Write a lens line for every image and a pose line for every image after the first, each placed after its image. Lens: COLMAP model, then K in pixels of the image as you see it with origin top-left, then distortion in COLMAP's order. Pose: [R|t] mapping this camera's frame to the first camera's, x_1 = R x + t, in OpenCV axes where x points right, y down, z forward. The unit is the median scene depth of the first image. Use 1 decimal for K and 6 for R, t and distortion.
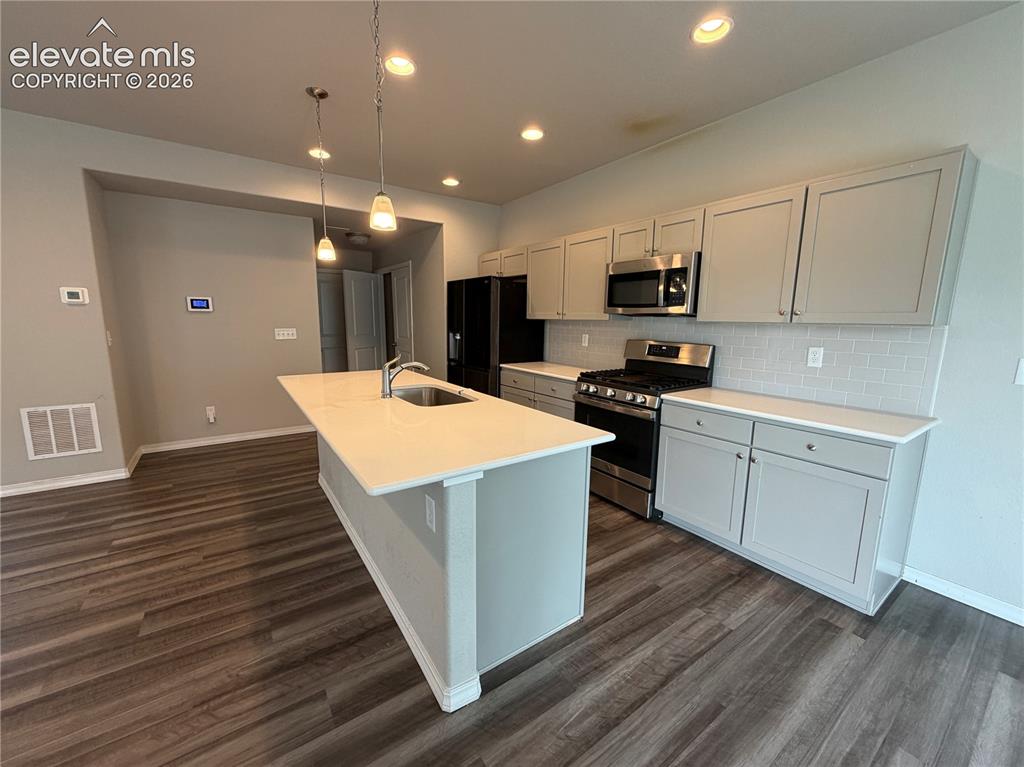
lens RADIAL K [[406.5, 0, 511.3], [0, 406.5, 386.4], [0, 0, 1]] dist [-0.000892, 0.000088]
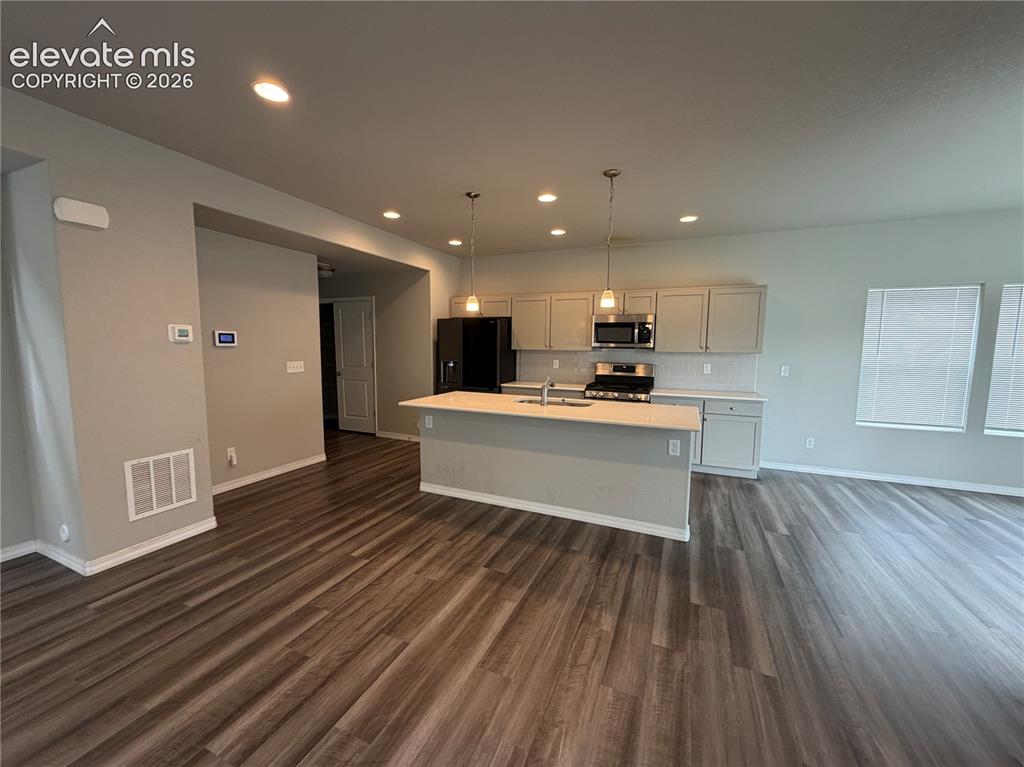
lens RADIAL K [[406.5, 0, 510.2], [0, 406.5, 385.7], [0, 0, 1]] dist [-0.000892, 0.000088]
pose [[0.850969, -0.059014, 0.521890, -0.941415], [0.088836, 0.995523, -0.032280, -0.006588], [-0.517648, 0.073832, 0.852402, -0.178624]]
